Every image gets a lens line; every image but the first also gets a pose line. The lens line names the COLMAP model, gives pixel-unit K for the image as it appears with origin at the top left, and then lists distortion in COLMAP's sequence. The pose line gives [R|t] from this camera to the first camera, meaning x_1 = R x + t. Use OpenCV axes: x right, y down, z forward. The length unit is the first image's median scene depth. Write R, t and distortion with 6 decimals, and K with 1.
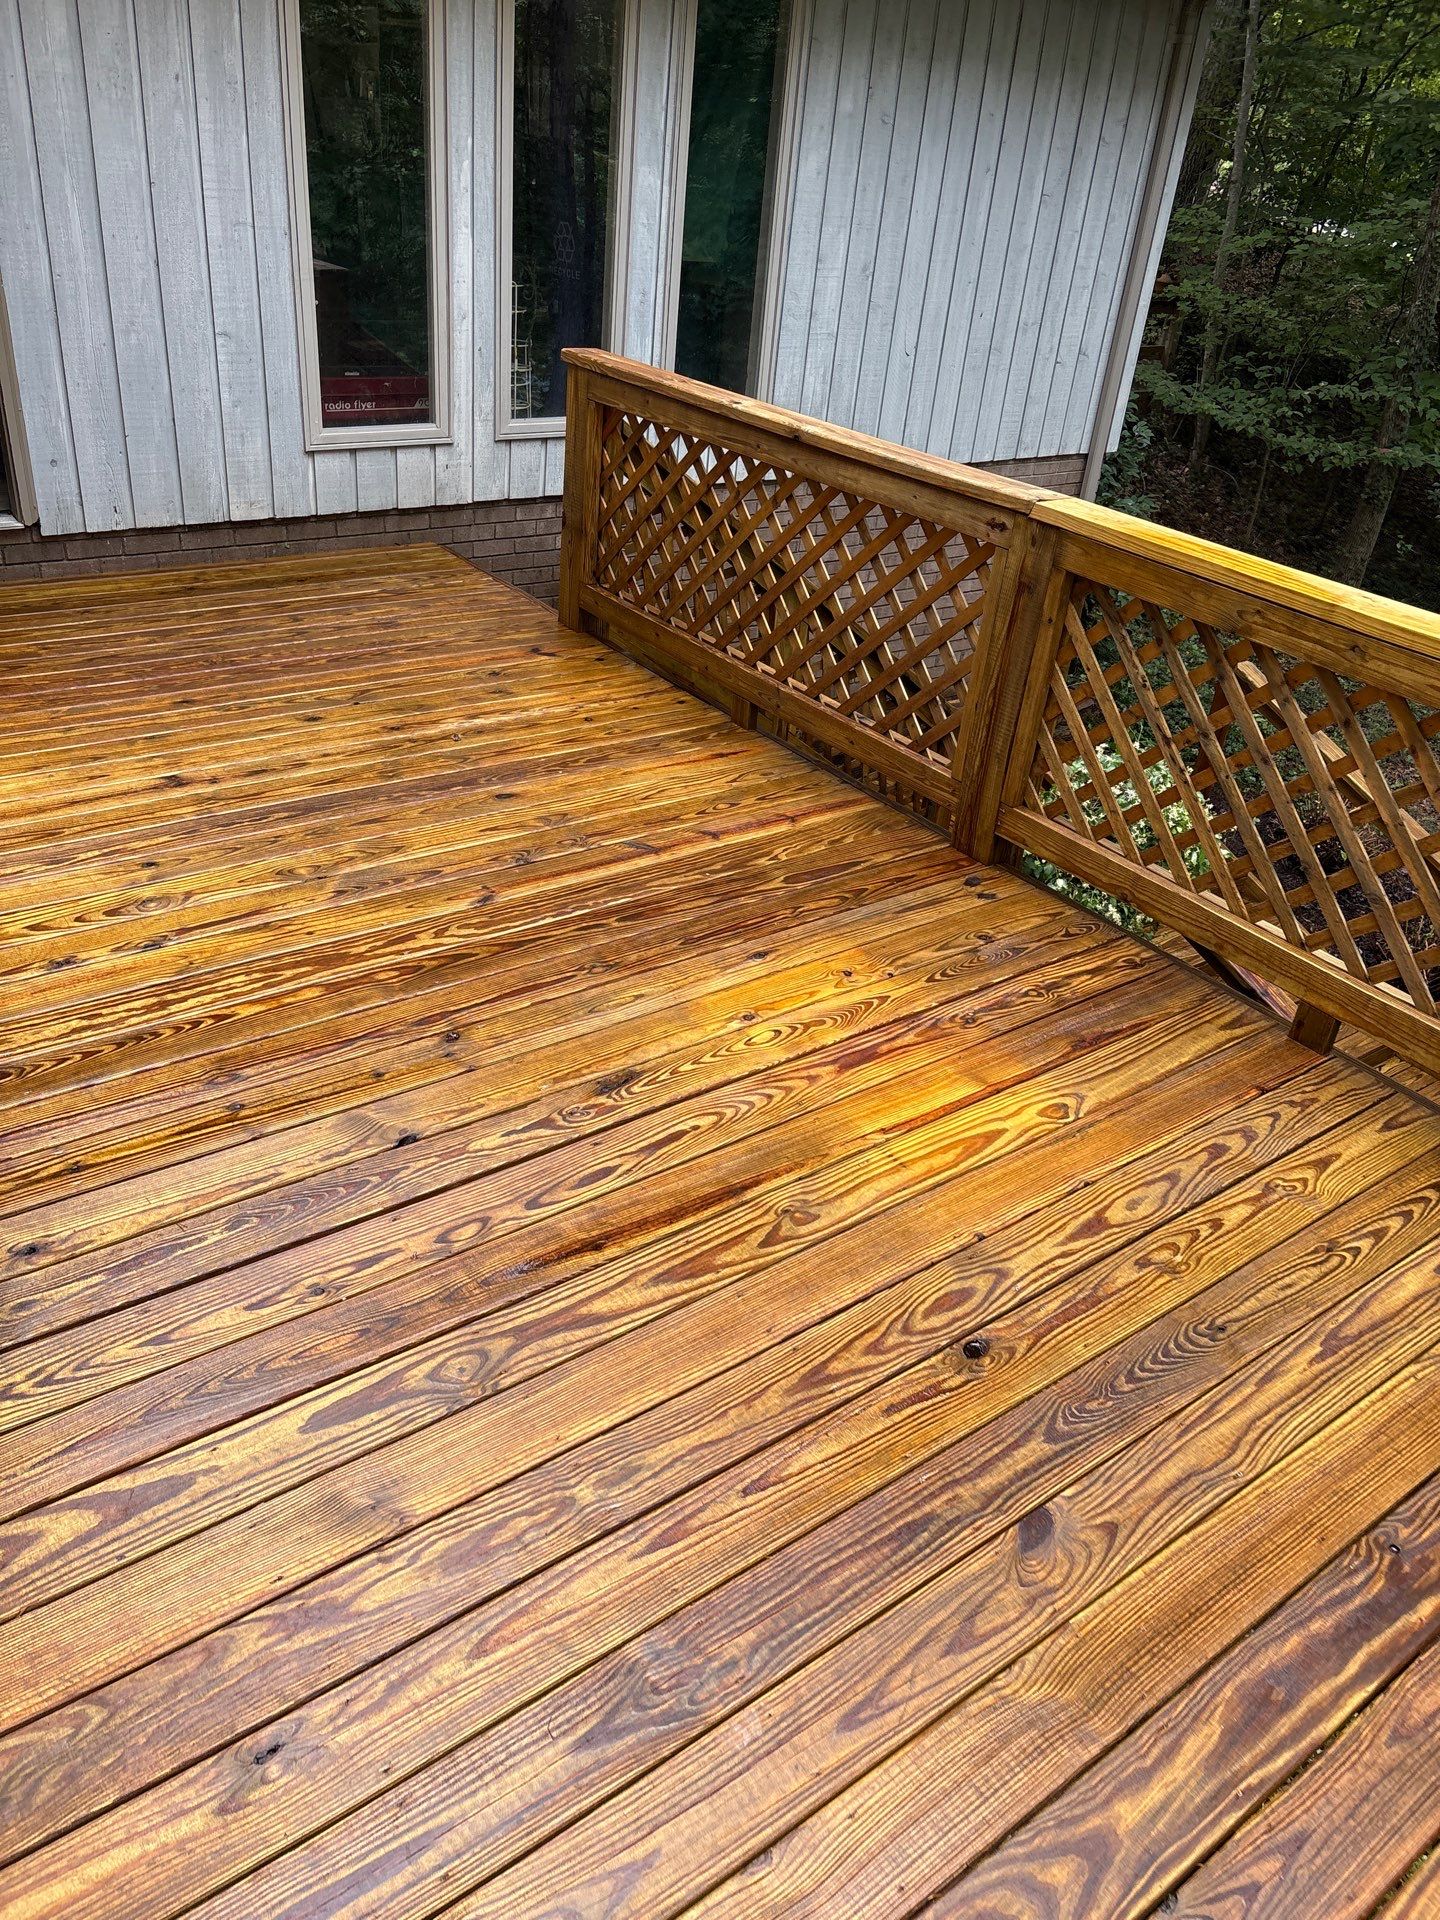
lens RADIAL K [[1432.6, 0, 720.0], [0, 1432.6, 960.0], [0, 0, 1]] dist [0.029945, -0.008597]
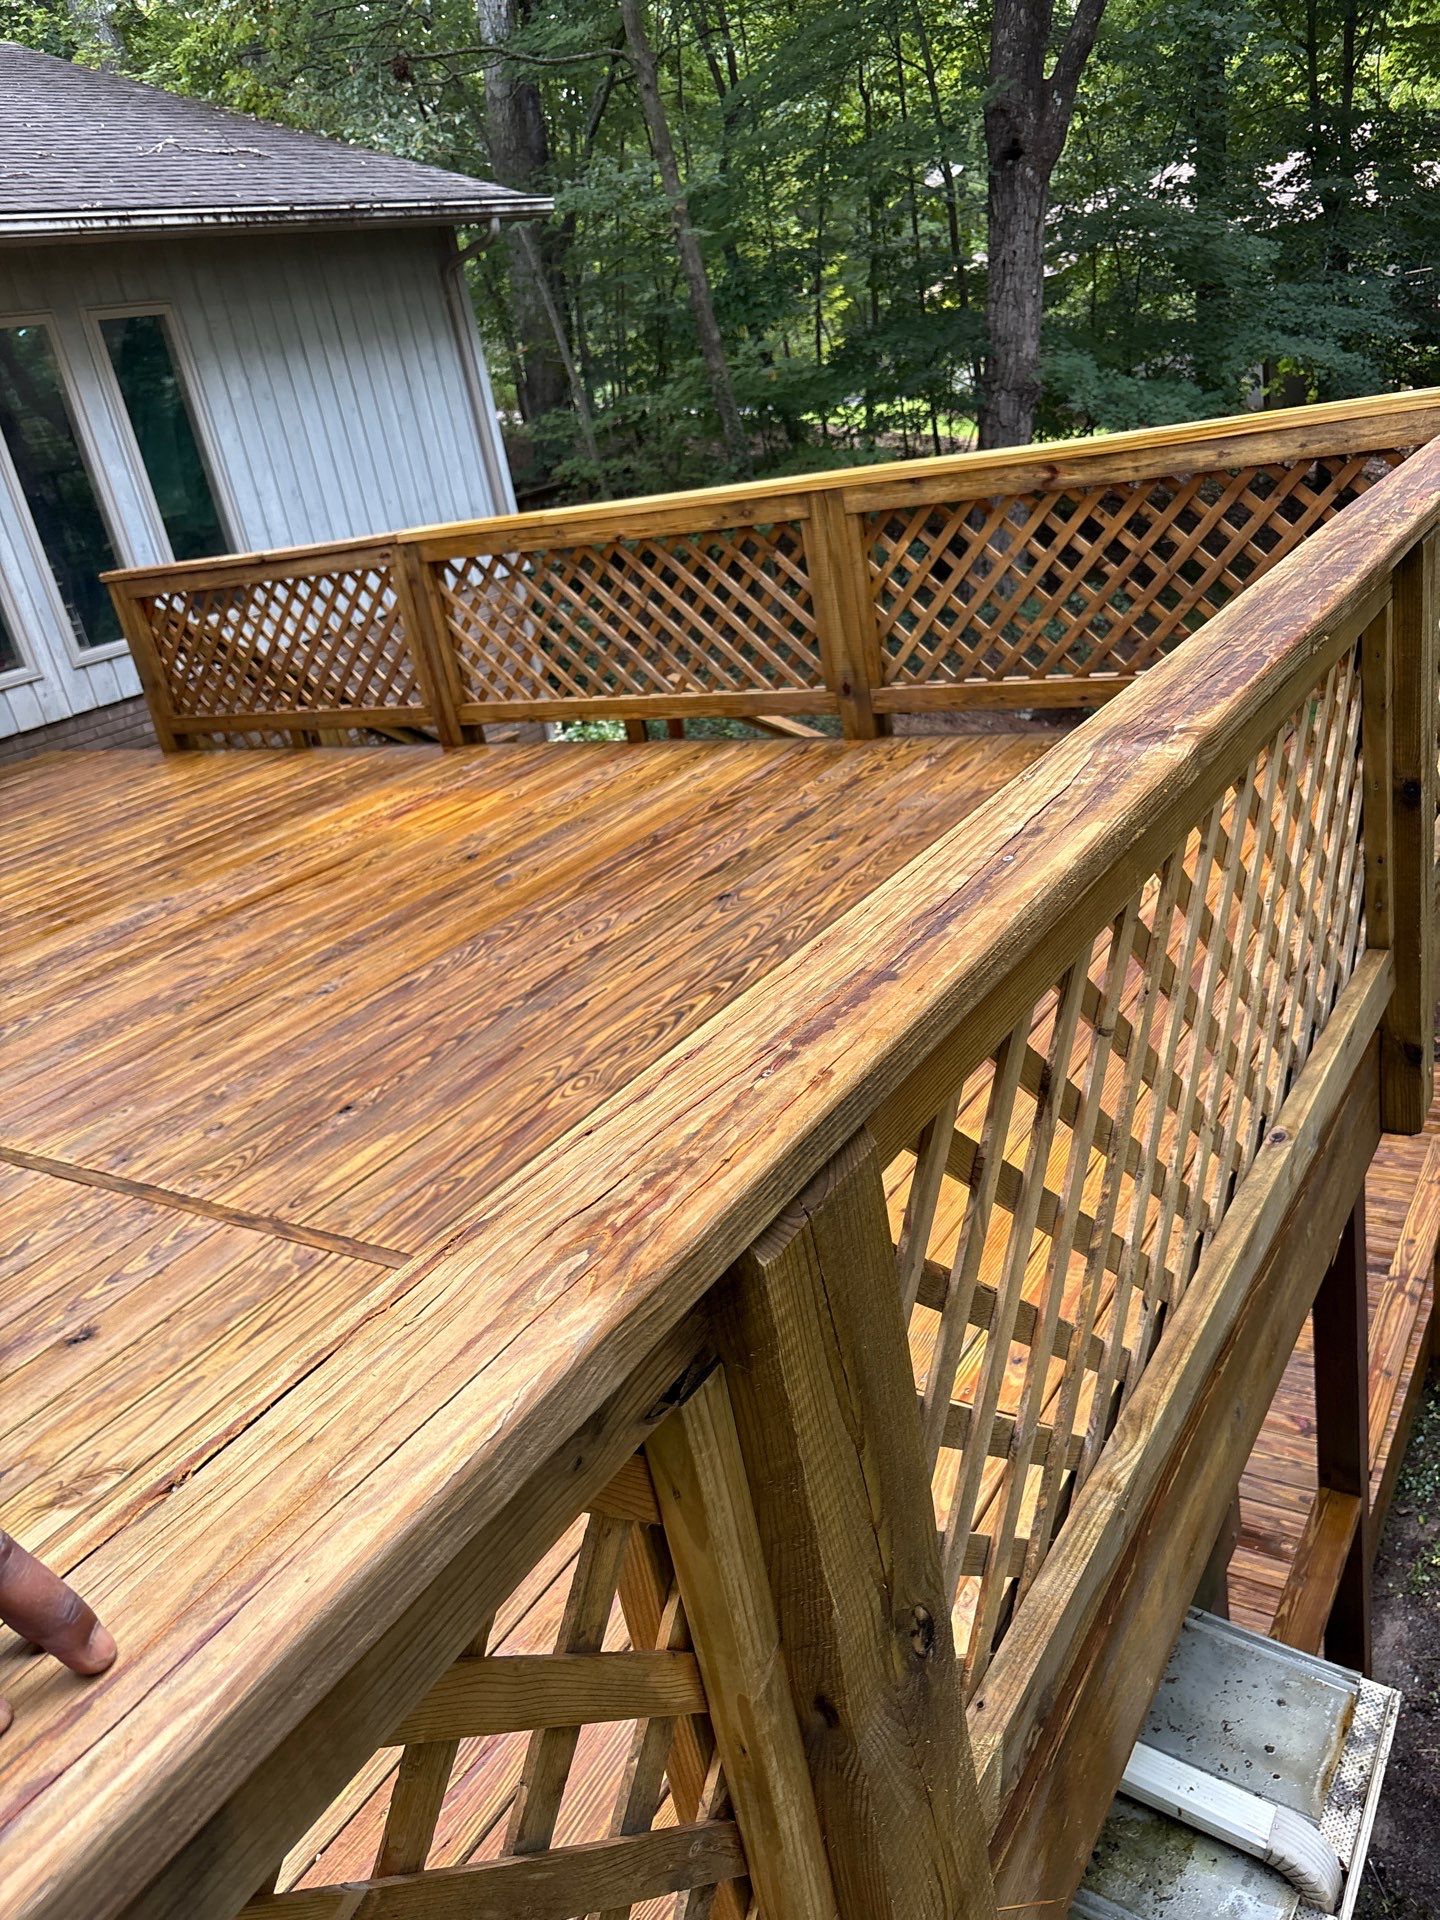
lens RADIAL K [[1417.4, 0, 722.8], [0, 1417.4, 997.4], [0, 0, 1]] dist [0.027807, -0.001969]
pose [[0.904334, -0.365749, 0.220015, -0.013687], [0.392284, 0.915357, -0.090743, 0.503661], [-0.168203, 0.168370, 0.971267, -0.656516]]
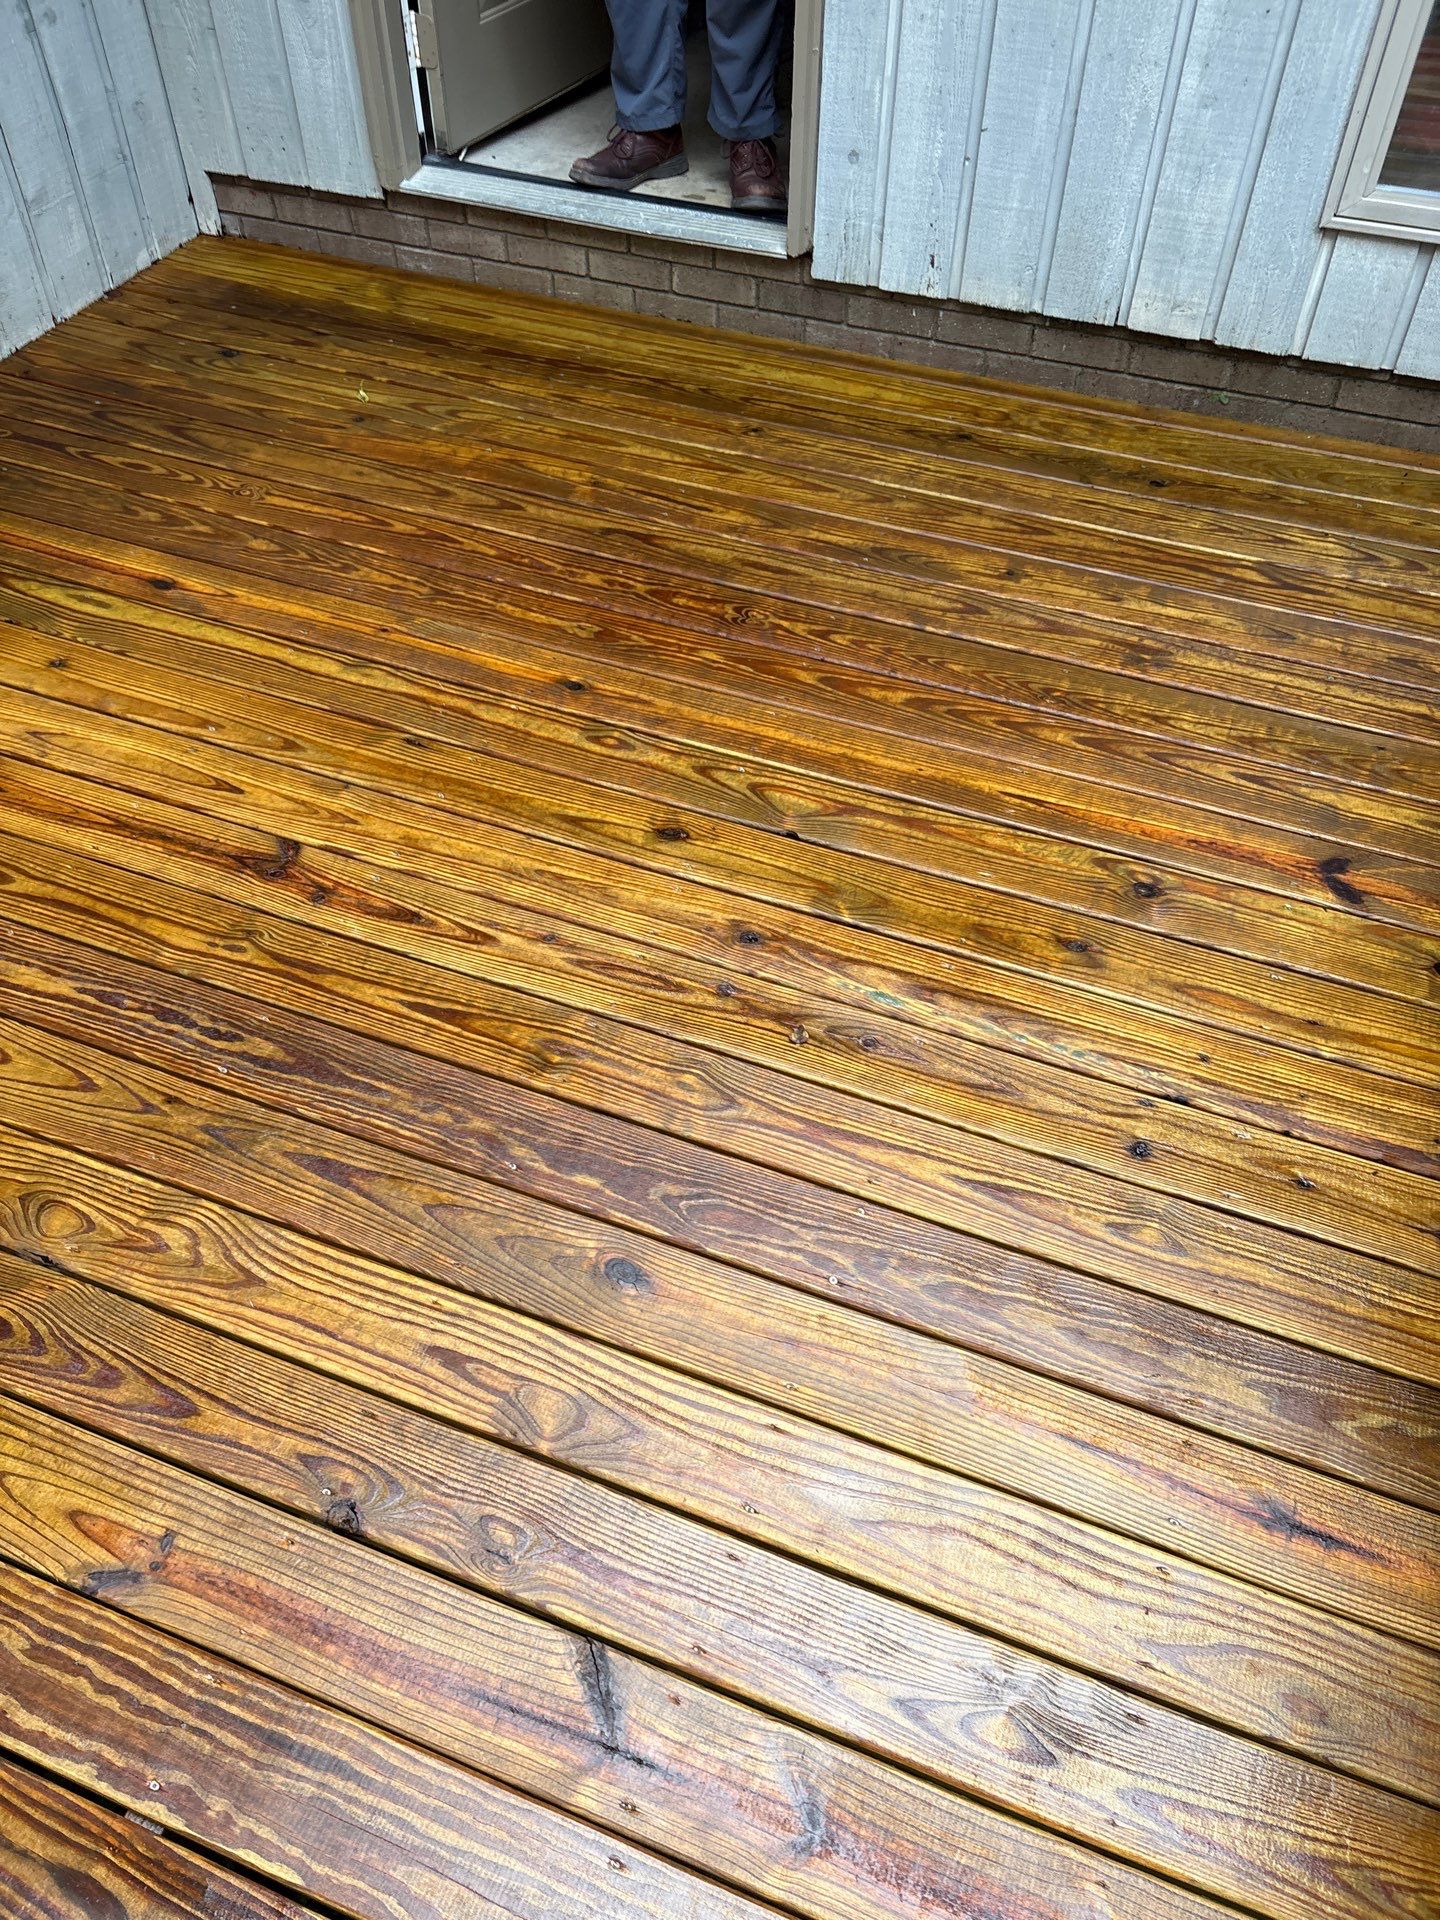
lens RADIAL K [[1522.1, 0, 720.0], [0, 1522.1, 960.0], [0, 0, 1]] dist [0.039857, -0.001294]
pose [[0.530885, 0.562491, -0.633849, 0.108122], [-0.401818, 0.825610, 0.396119, -0.415776], [0.746126, 0.044399, 0.664323, 0.784210]]
